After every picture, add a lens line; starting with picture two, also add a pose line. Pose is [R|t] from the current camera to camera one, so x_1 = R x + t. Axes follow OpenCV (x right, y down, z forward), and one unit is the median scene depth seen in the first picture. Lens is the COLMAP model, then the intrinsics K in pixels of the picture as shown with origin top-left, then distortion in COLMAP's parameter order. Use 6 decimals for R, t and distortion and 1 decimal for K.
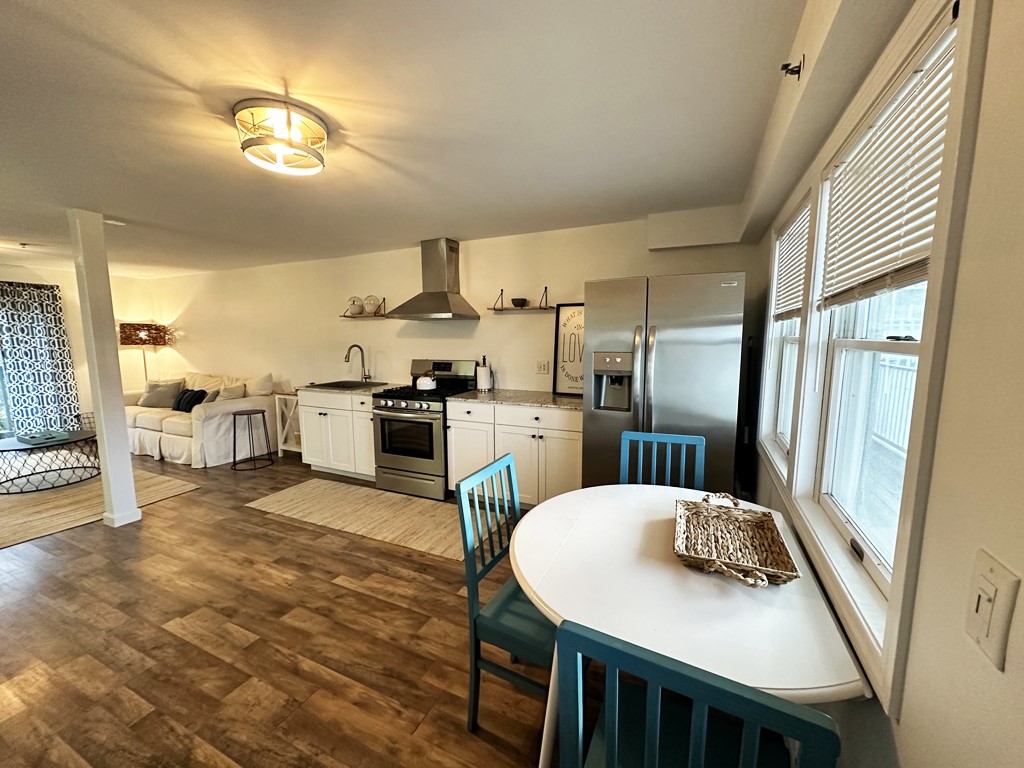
lens RADIAL K [[405.7, 0, 513.0], [0, 405.7, 383.8], [0, 0, 1]] dist [-0.002787, 0.000724]
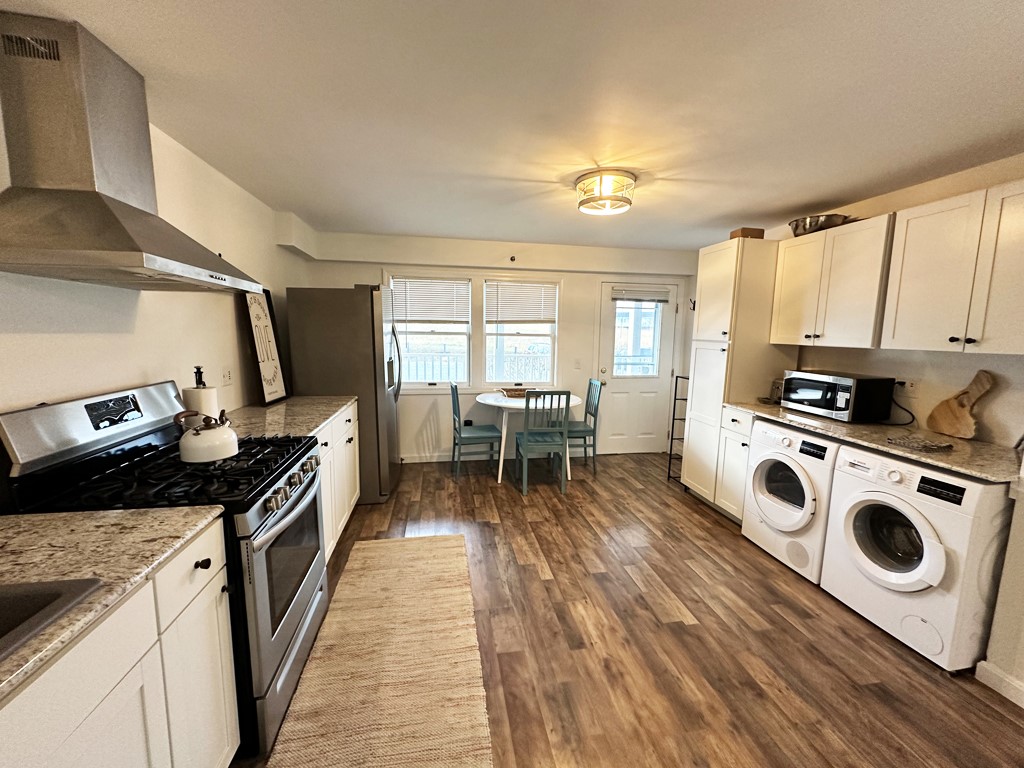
lens RADIAL K [[405.7, 0, 514.0], [0, 405.7, 383.5], [0, 0, 1]] dist [-0.002787, 0.000724]
pose [[-0.572948, -0.111038, 0.812035, -0.812234], [0.082770, 0.977876, 0.192115, -0.128598], [-0.815402, 0.177285, -0.551081, 1.091668]]
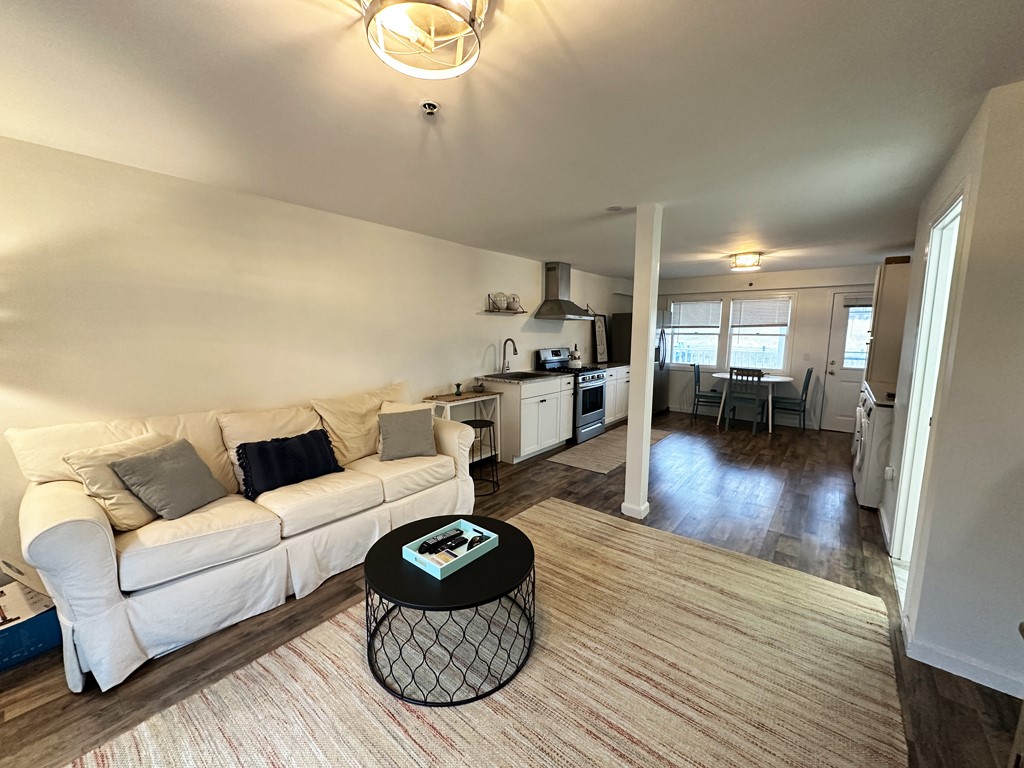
lens RADIAL K [[405.7, 0, 511.8], [0, 405.7, 384.0], [0, 0, 1]] dist [-0.002787, 0.000724]
pose [[0.244198, -0.120012, 0.962271, -1.888351], [0.106591, 0.989621, 0.096374, -0.105683], [-0.963850, 0.079035, 0.254455, 0.967893]]
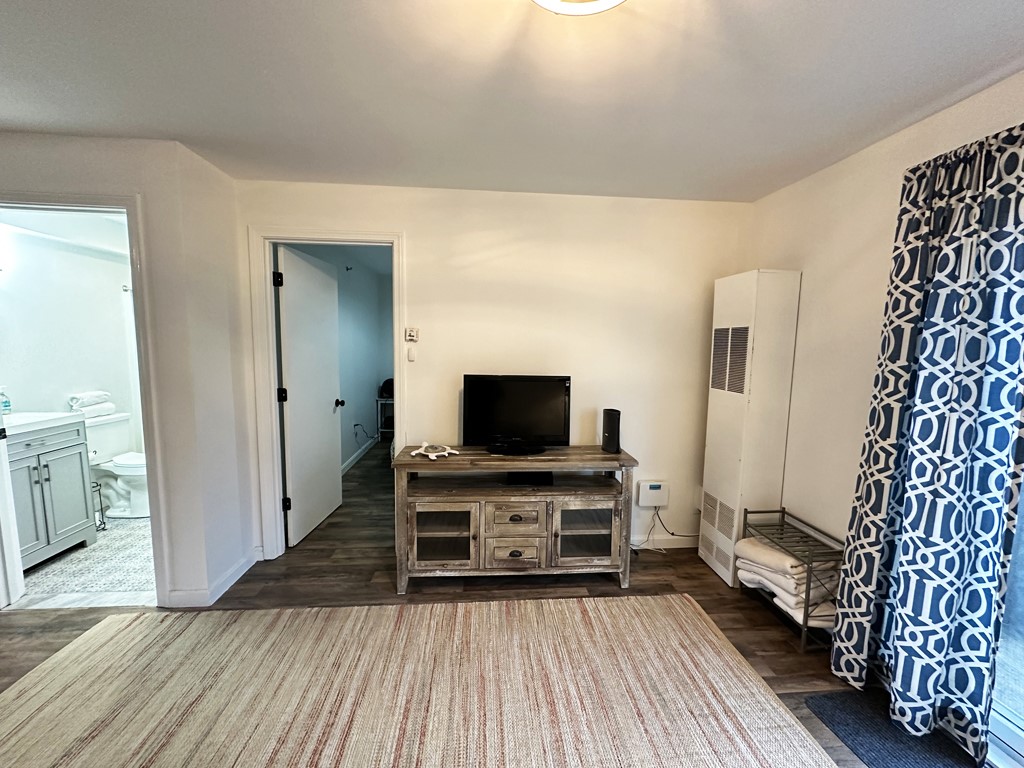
lens RADIAL K [[405.7, 0, 512.9], [0, 405.7, 383.8], [0, 0, 1]] dist [-0.002787, 0.000724]
pose [[-0.868686, 0.041092, -0.493656, -1.397155], [-0.071550, 0.975695, 0.207125, -0.151010], [0.490169, 0.215247, -0.844632, 1.330137]]
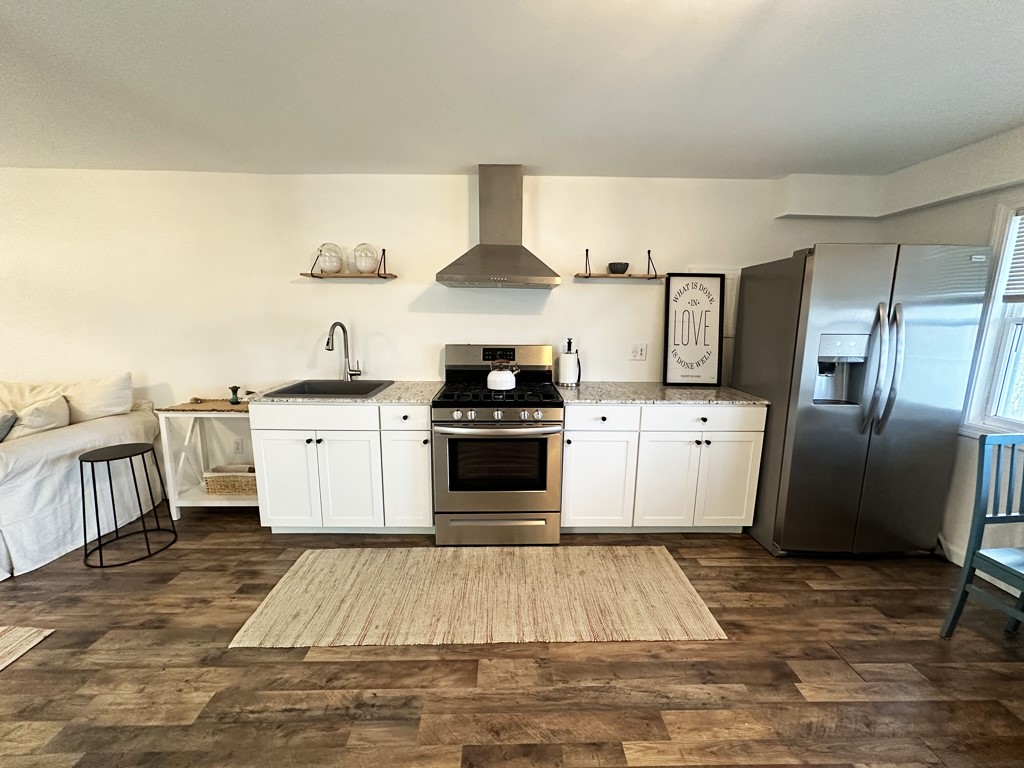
lens RADIAL K [[405.7, 0, 512.2], [0, 405.7, 383.0], [0, 0, 1]] dist [-0.002787, 0.000724]
pose [[0.899747, -0.059646, 0.432317, -0.558846], [0.036827, 0.997460, 0.060972, -0.041826], [-0.434856, -0.038939, 0.899658, 0.425129]]
